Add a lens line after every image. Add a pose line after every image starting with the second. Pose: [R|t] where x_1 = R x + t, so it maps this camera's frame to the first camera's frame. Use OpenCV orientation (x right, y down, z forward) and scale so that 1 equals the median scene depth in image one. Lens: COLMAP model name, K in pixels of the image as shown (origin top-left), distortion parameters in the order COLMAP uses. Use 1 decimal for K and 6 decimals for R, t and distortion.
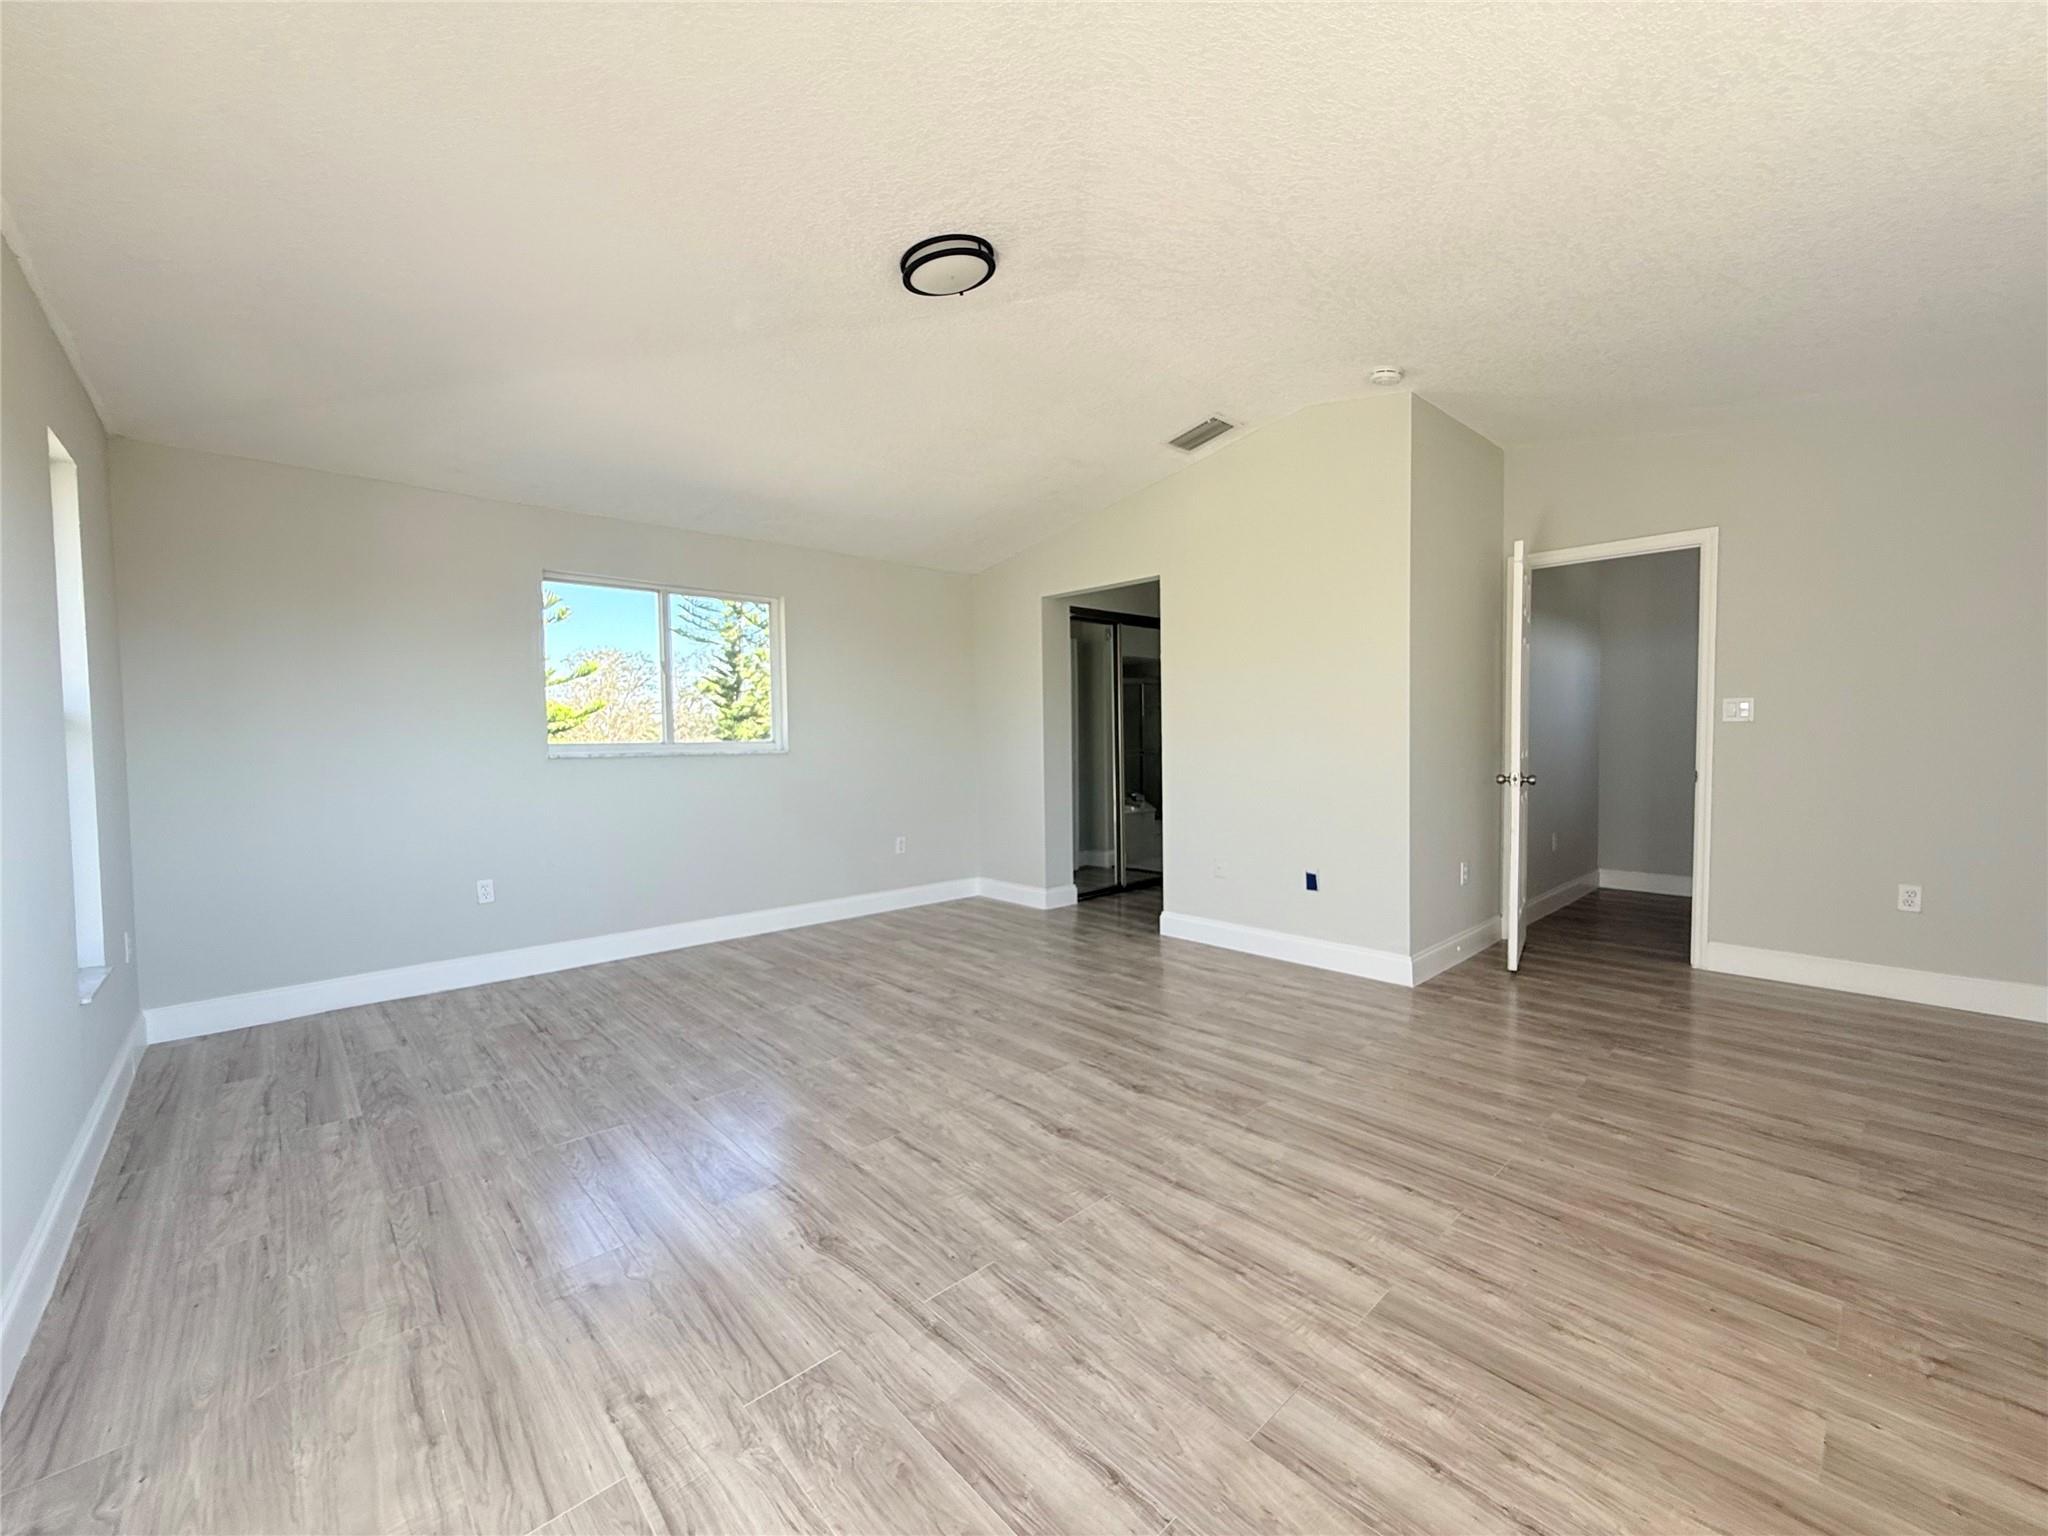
lens RADIAL K [[819.5, 0, 1024.0], [0, 819.5, 768.0], [0, 0, 1]] dist [0.000672, 0.000018]
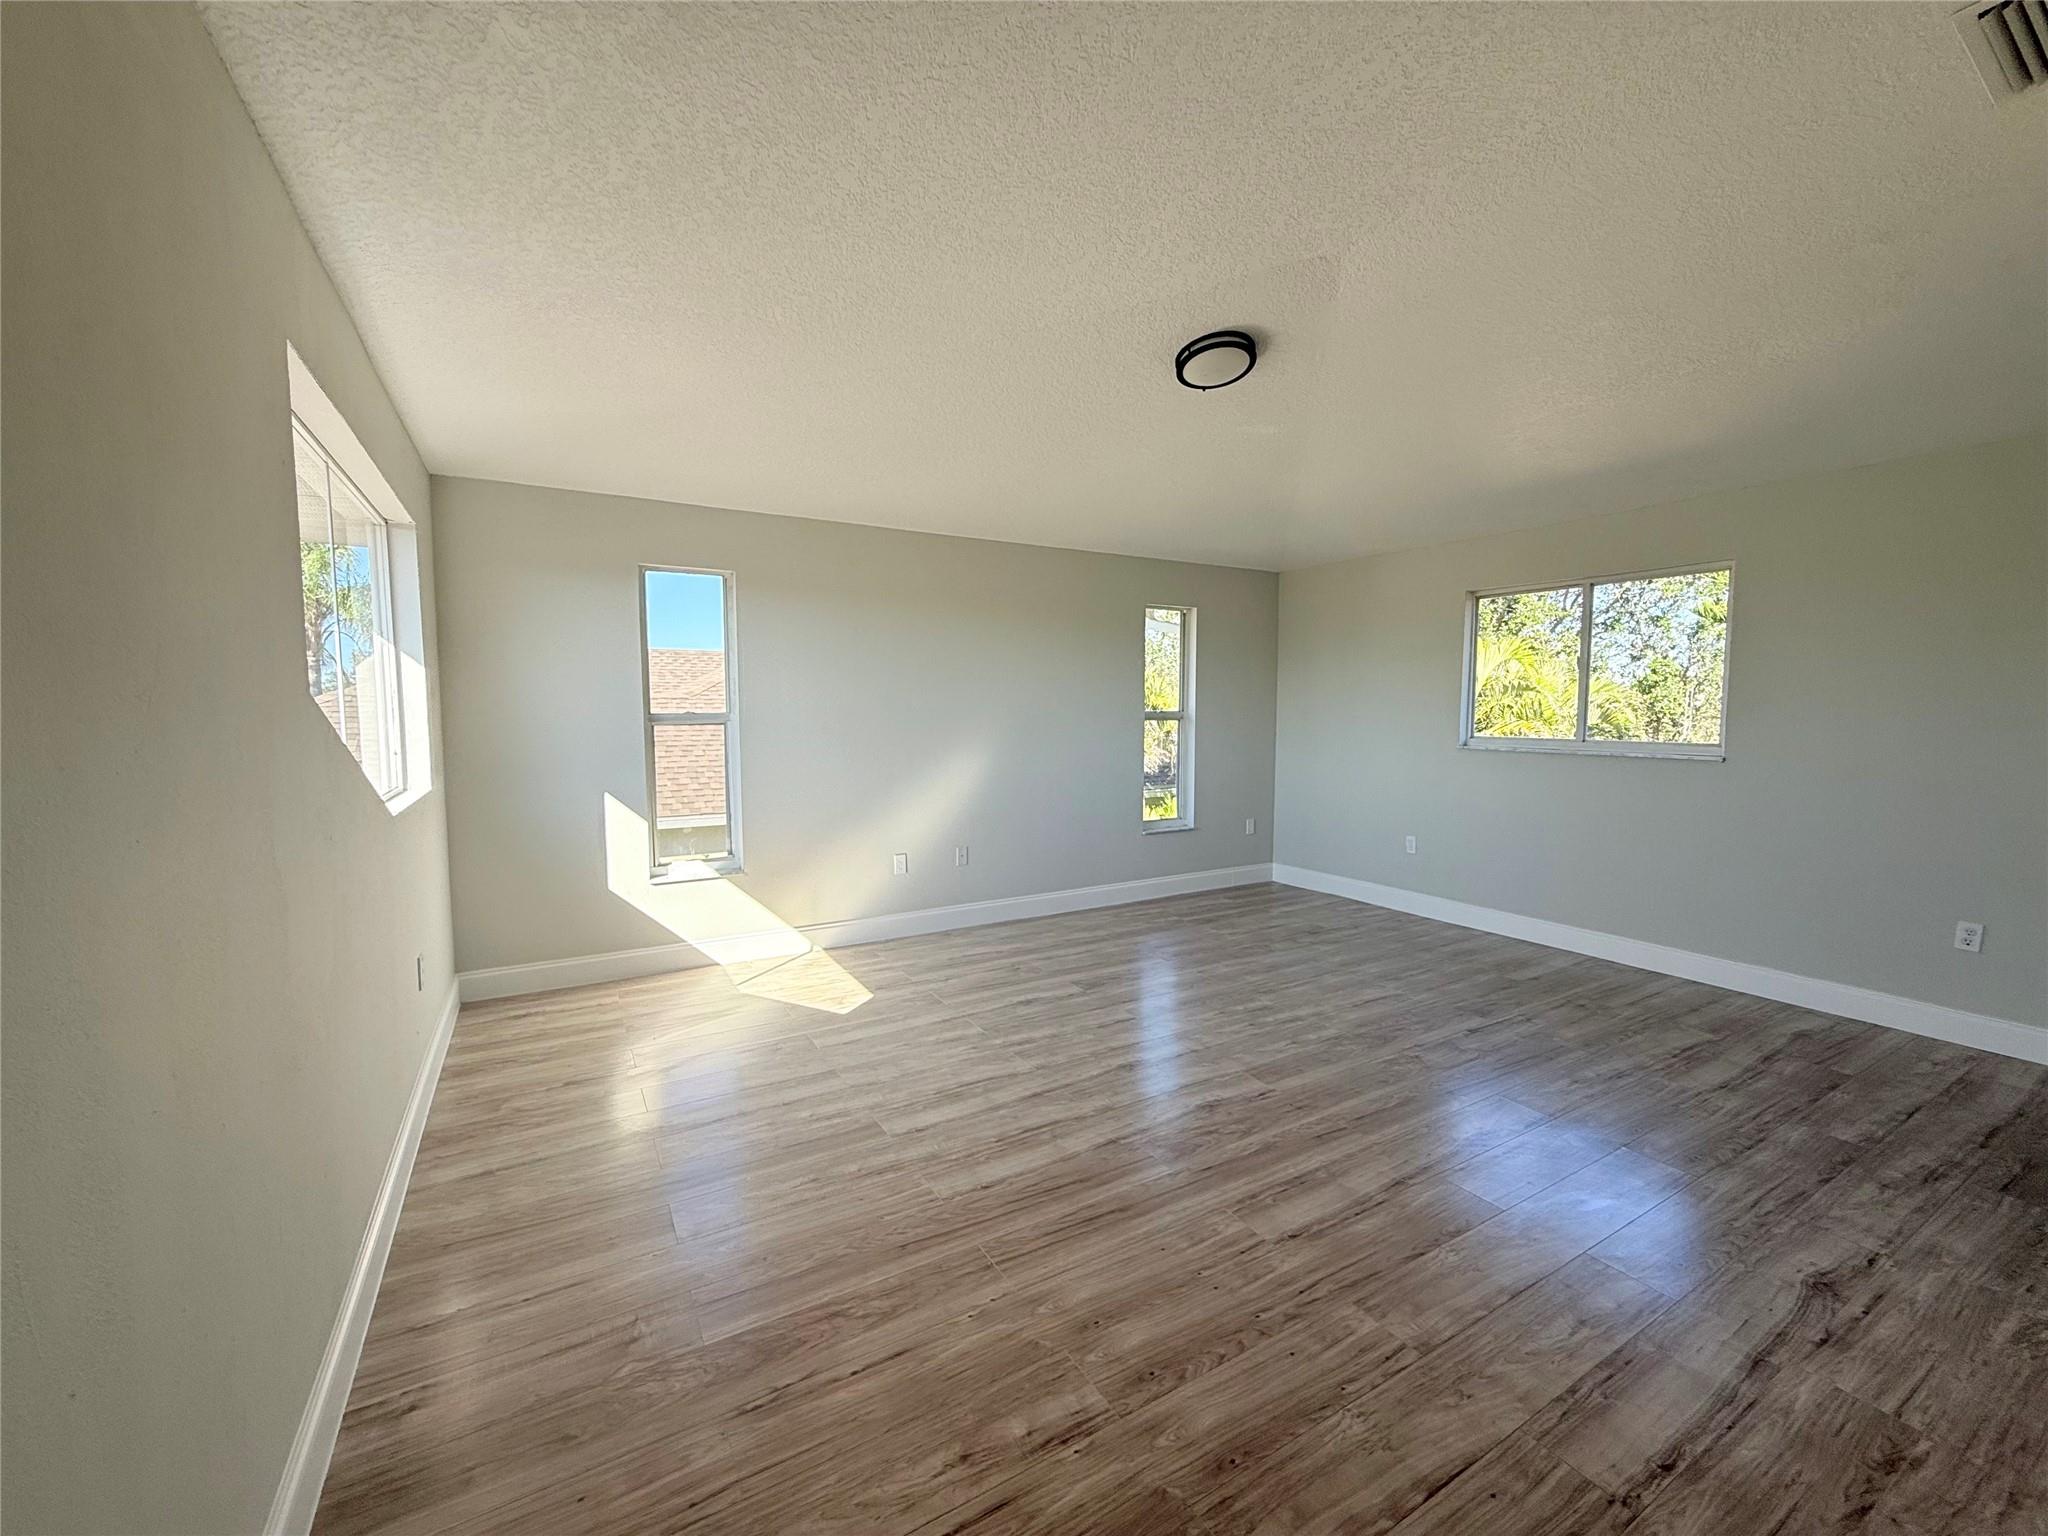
lens RADIAL K [[819.5, 0, 1024.0], [0, 819.5, 768.0], [0, 0, 1]] dist [0.000672, 0.000018]
pose [[-0.212750, 0.084330, -0.973461, 1.099009], [-0.035507, 0.994943, 0.093951, -0.111263], [0.976461, 0.054553, -0.208679, 0.928116]]
